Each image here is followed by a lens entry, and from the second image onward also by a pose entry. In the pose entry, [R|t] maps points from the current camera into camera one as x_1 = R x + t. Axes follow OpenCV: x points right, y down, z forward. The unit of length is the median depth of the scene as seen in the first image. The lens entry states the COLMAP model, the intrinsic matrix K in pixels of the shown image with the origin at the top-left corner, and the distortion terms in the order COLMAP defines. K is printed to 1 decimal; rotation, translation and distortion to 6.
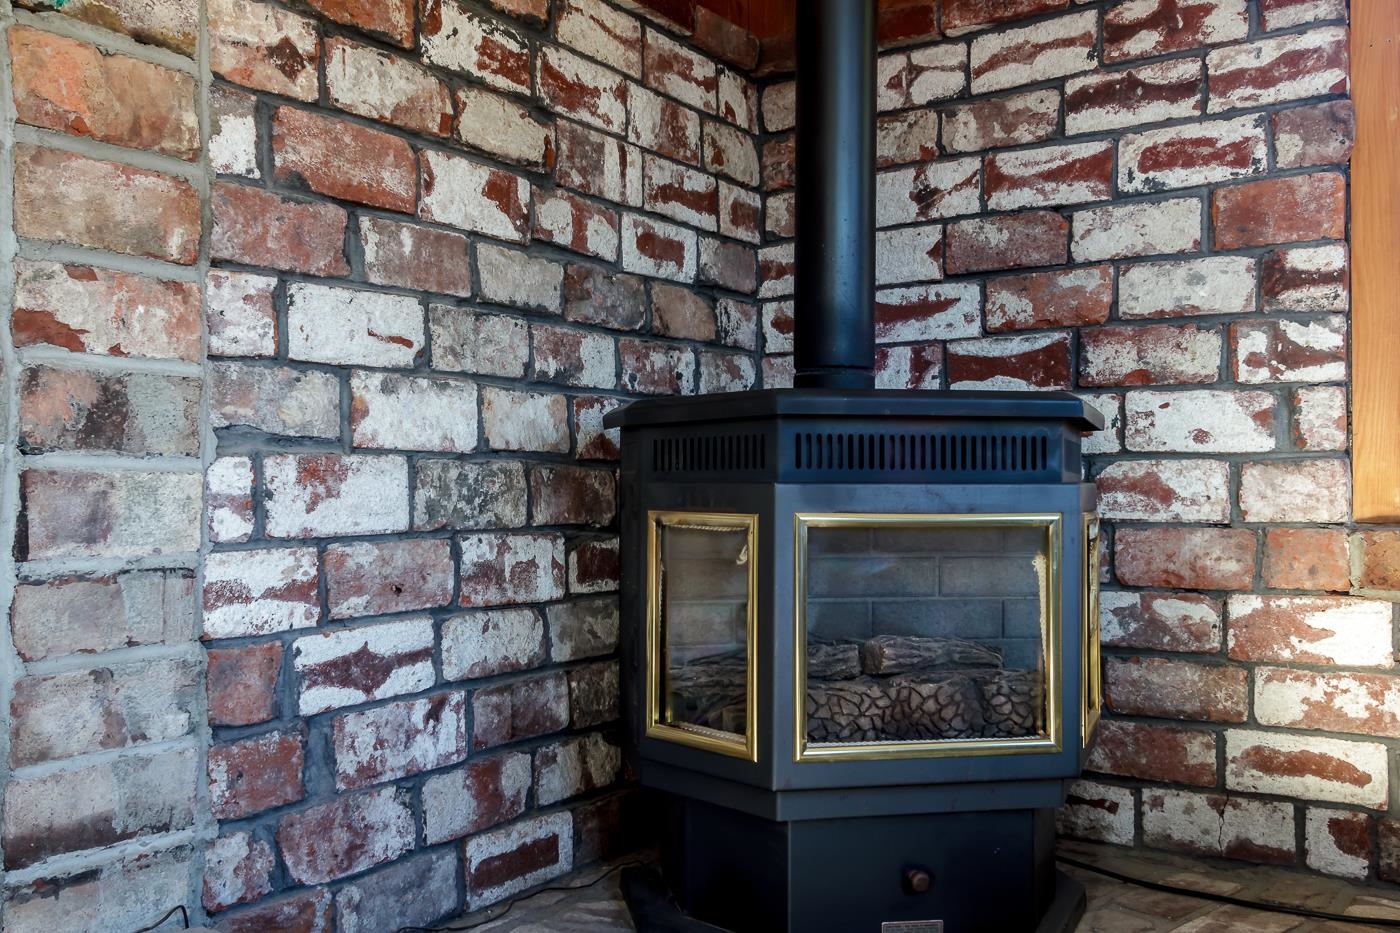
lens RADIAL K [[1181.4, 0, 677.0], [0, 1181.4, 475.0], [0, 0, 1]] dist [-0.000332, -0.000288]
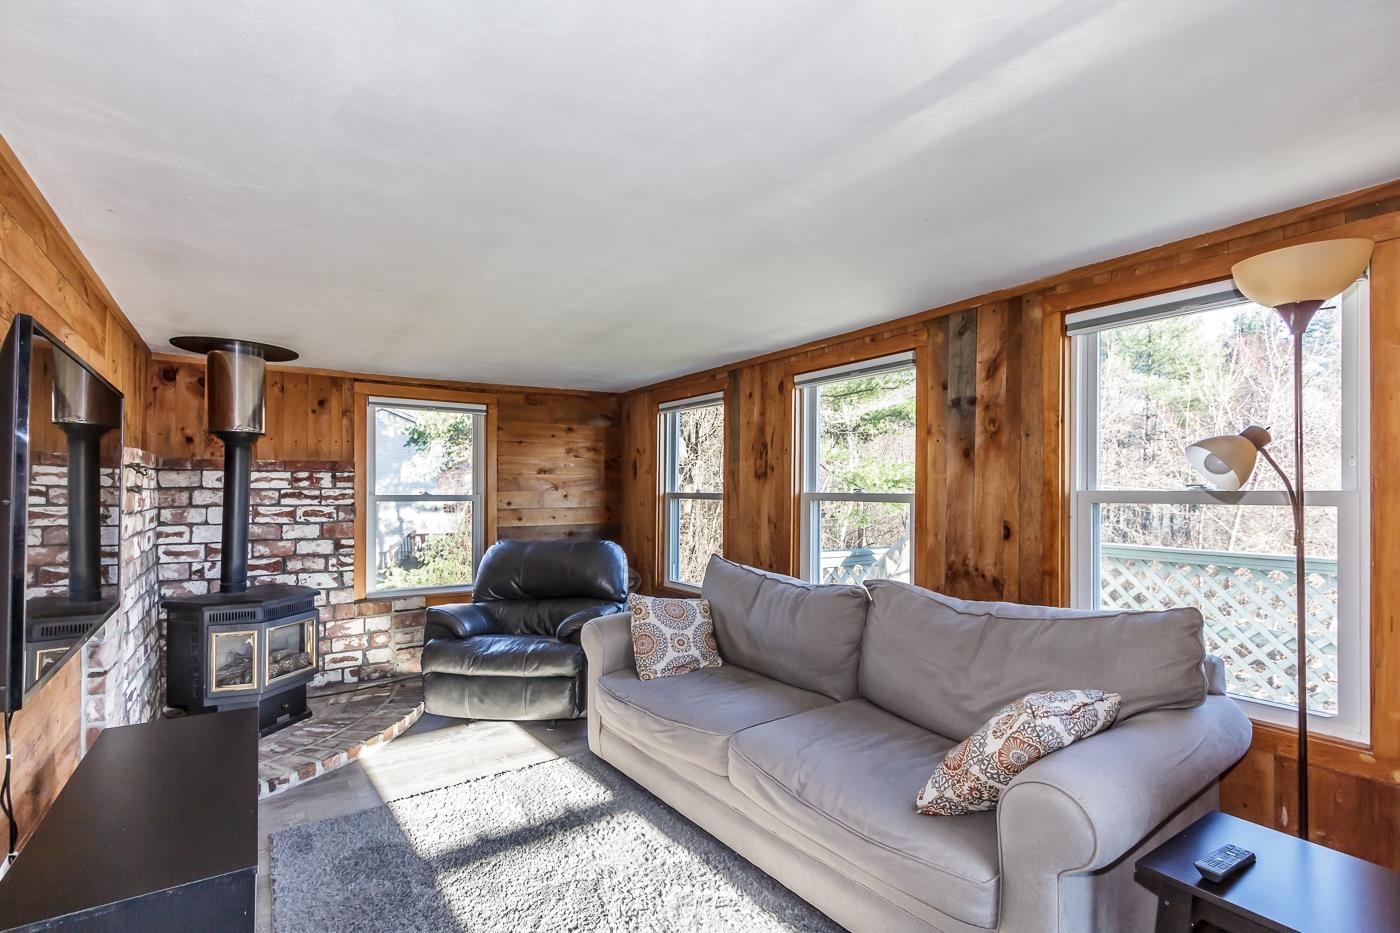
lens RADIAL K [[662.7, 0, 684.4], [0, 662.7, 492.3], [0, 0, 1]] dist [0.008829, -0.001063]
pose [[0.373420, -0.001902, 0.927660, -1.234198], [-0.011795, 0.999907, 0.006799, -0.389575], [-0.927587, -0.013480, 0.373363, -1.032507]]
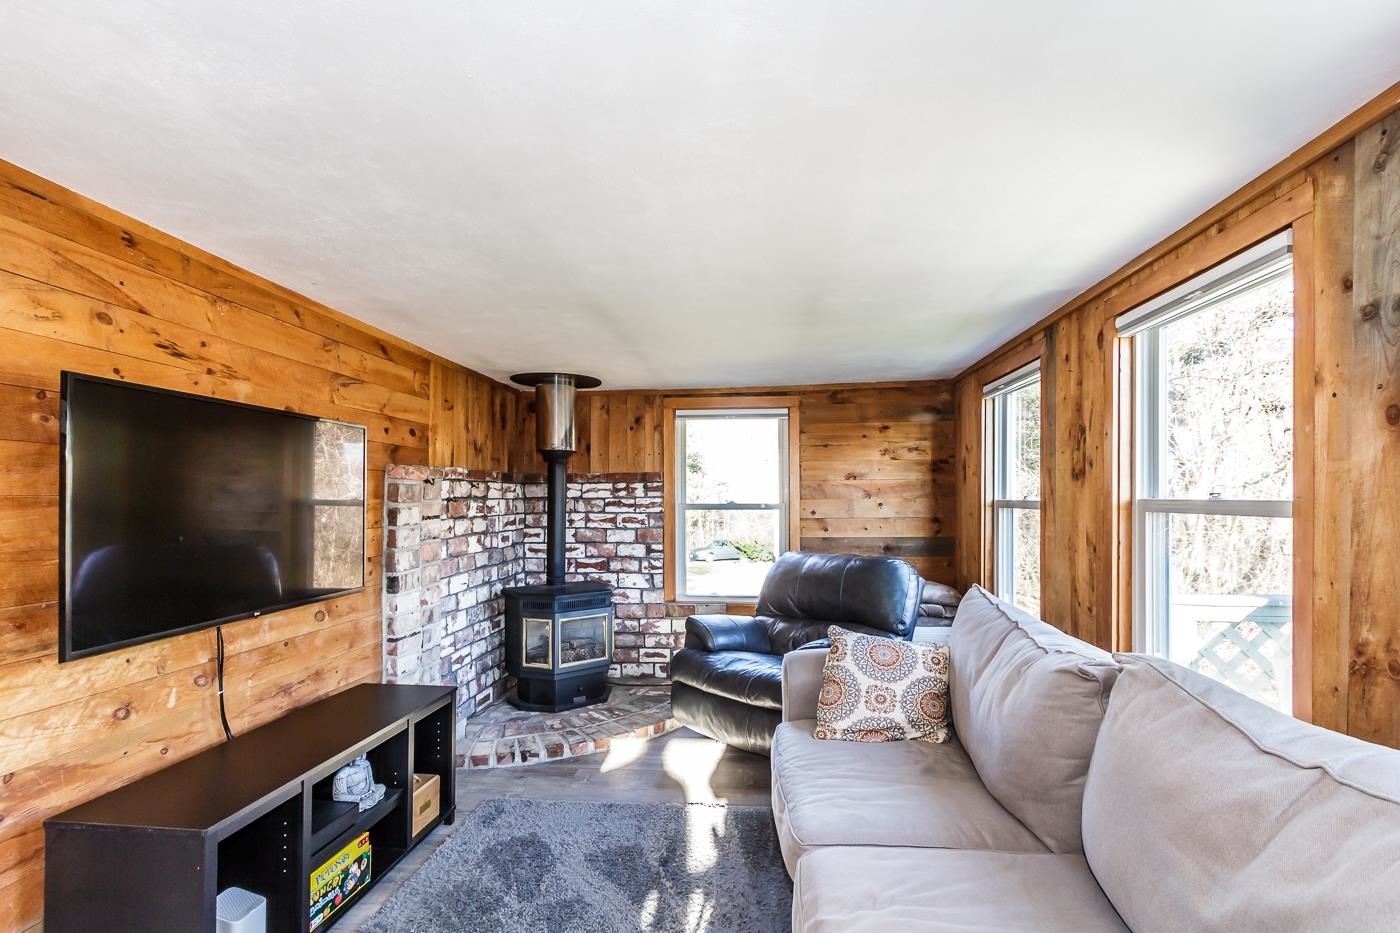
lens RADIAL K [[662.7, 0, 694.7], [0, 662.7, 500.8], [0, 0, 1]] dist [0.008829, -0.001063]
pose [[0.880664, -0.004654, 0.473719, -0.561757], [-0.001208, 0.999926, 0.012071, -0.390934], [-0.473740, -0.011203, 0.880594, -1.358765]]
